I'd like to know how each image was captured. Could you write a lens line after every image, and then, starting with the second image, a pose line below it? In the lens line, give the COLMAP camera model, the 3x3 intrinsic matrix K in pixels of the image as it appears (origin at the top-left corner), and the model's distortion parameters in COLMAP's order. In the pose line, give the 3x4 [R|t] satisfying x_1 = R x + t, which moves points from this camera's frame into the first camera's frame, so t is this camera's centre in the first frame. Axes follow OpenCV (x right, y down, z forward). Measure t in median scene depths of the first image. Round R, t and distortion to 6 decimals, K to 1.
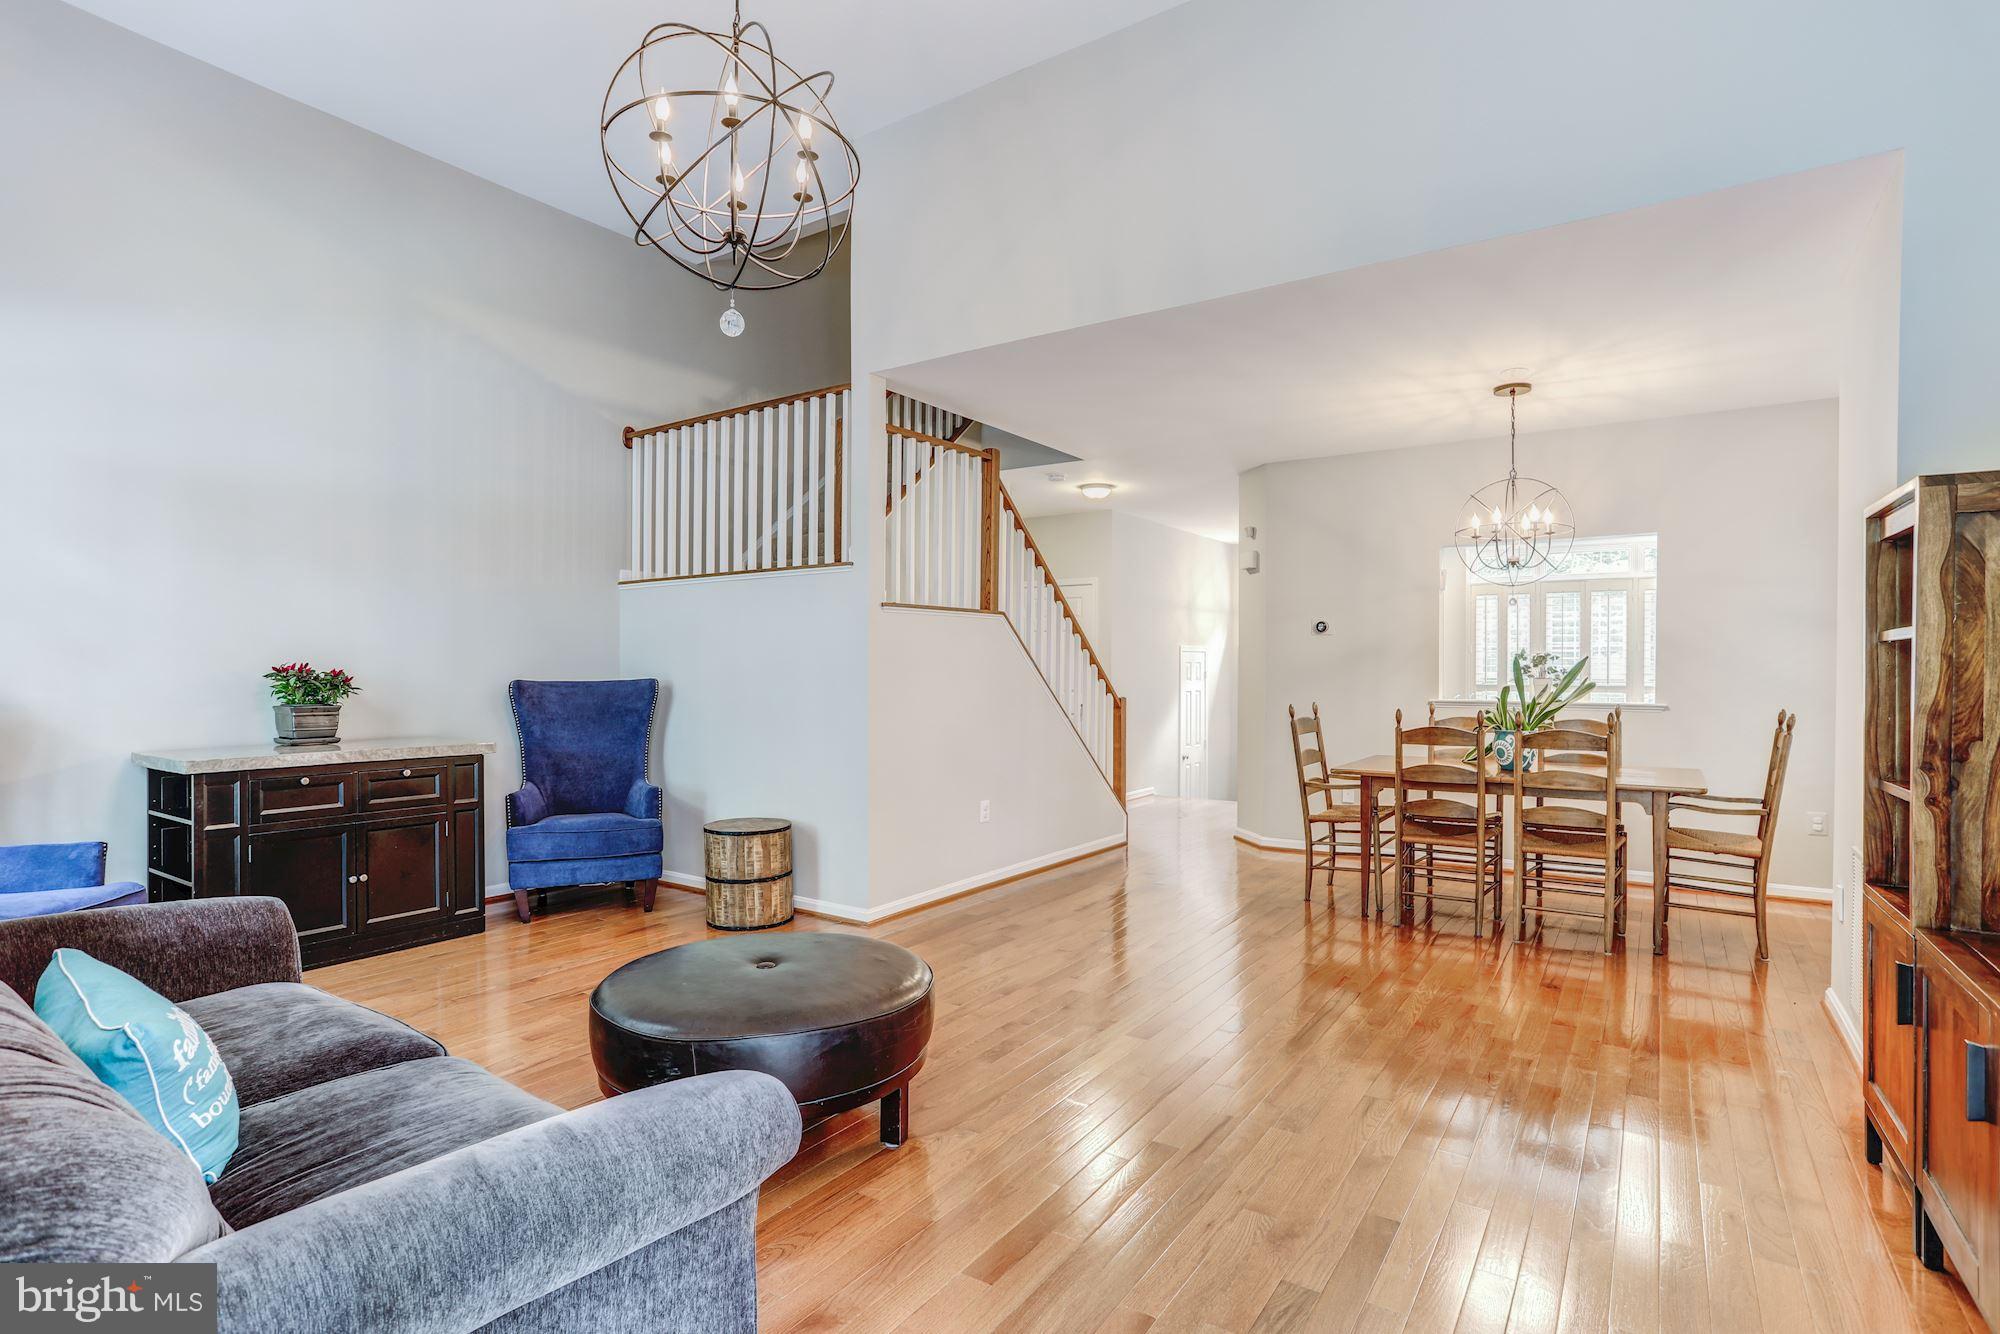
lens RADIAL K [[989.0, 0, 1003.3], [0, 989.0, 658.9], [0, 0, 1]] dist [-0.069367, 0.038697]
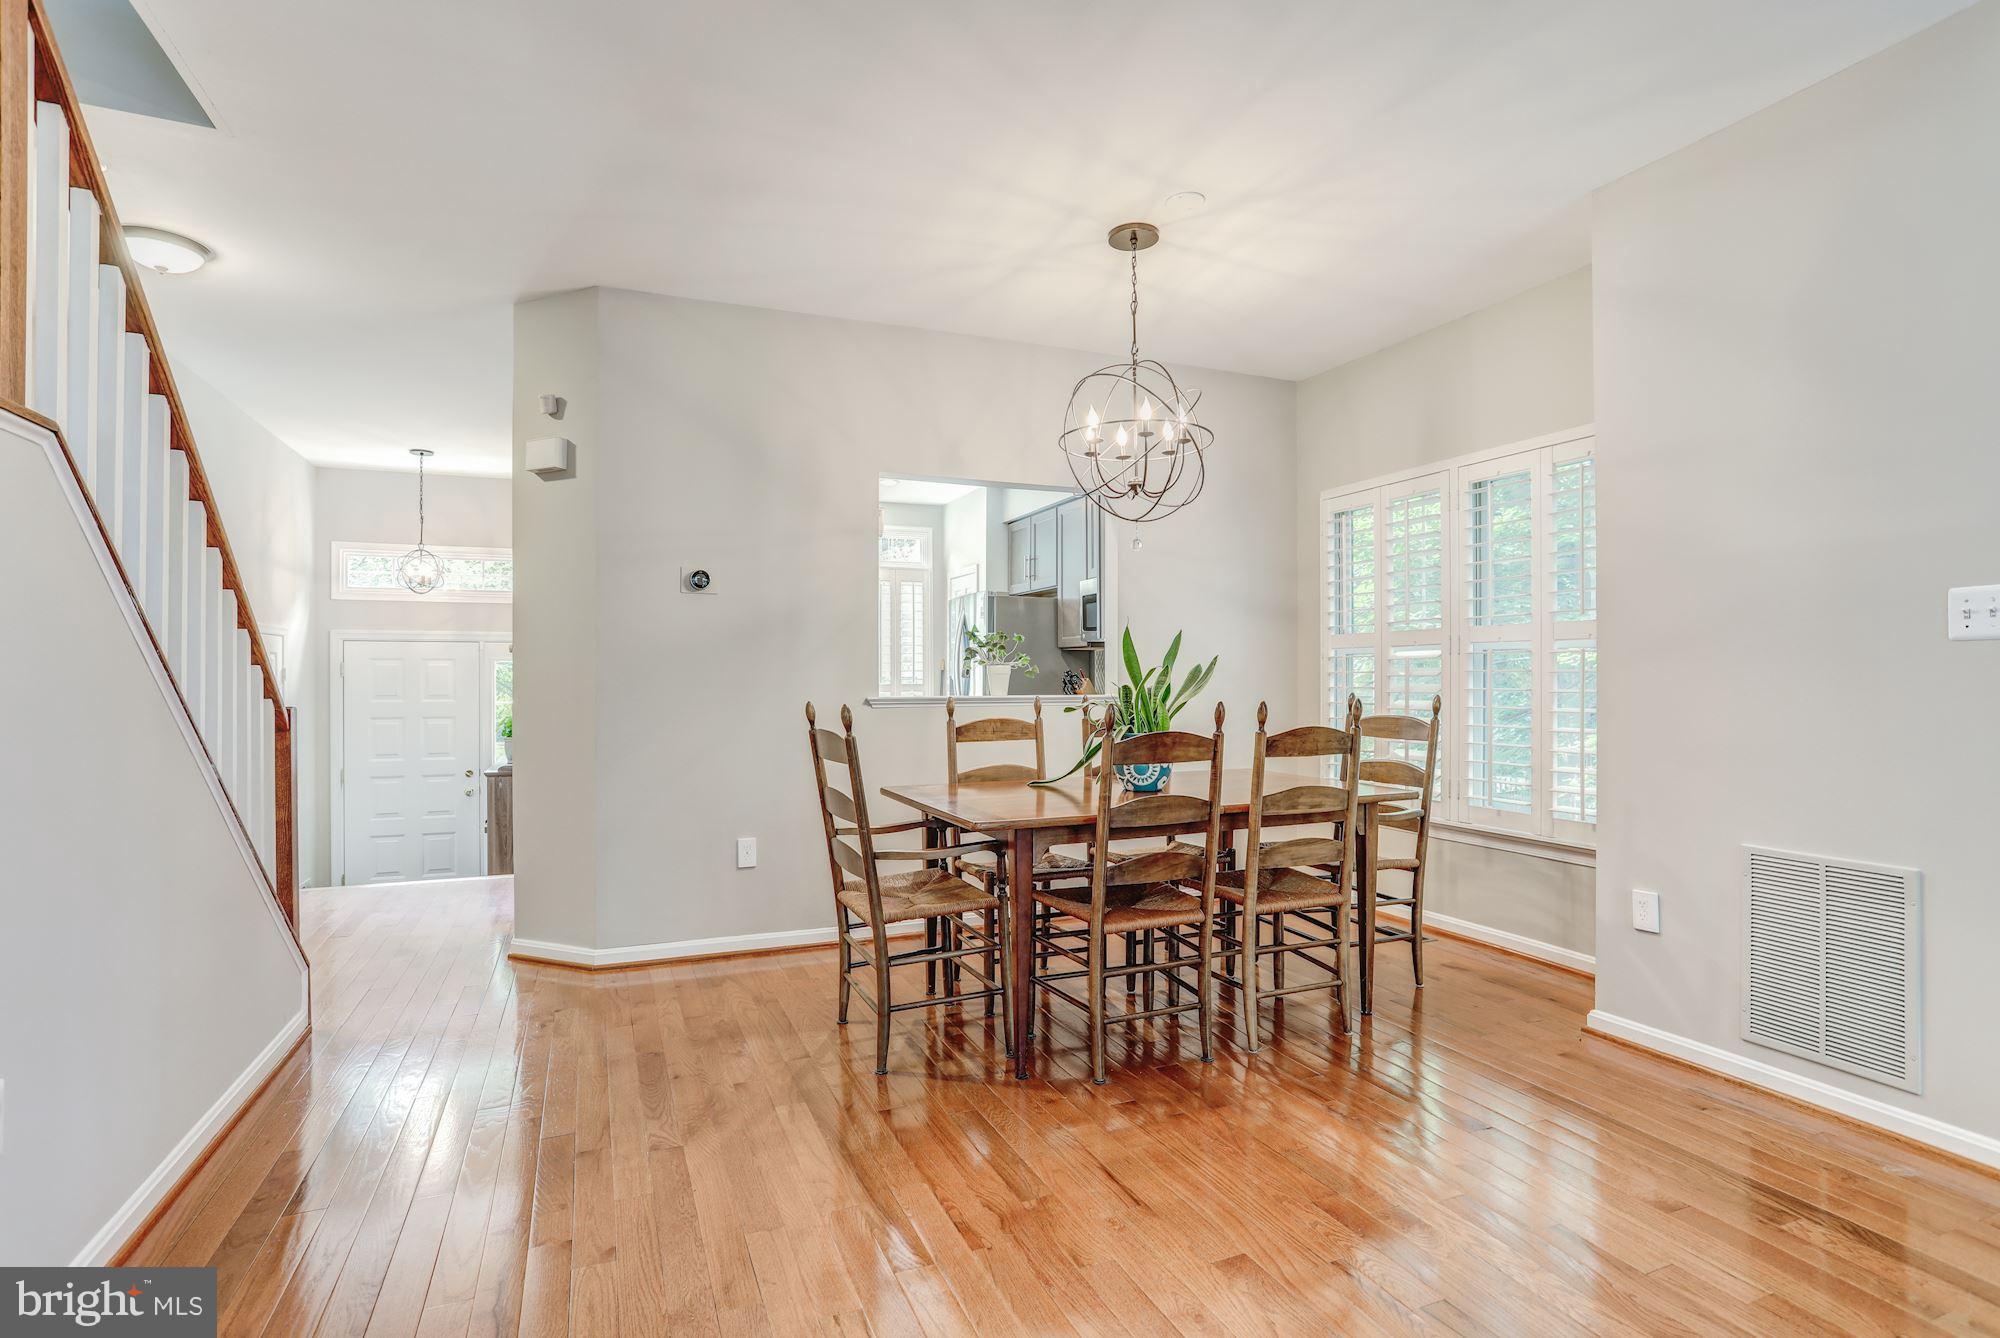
lens RADIAL K [[989.0, 0, 1003.3], [0, 989.0, 660.9], [0, 0, 1]] dist [-0.069367, 0.038697]
pose [[0.544711, 0.011444, 0.838545, -0.092323], [-0.003108, 0.999928, -0.011628, 0.028124], [-0.838618, 0.003728, 0.544708, 0.629097]]
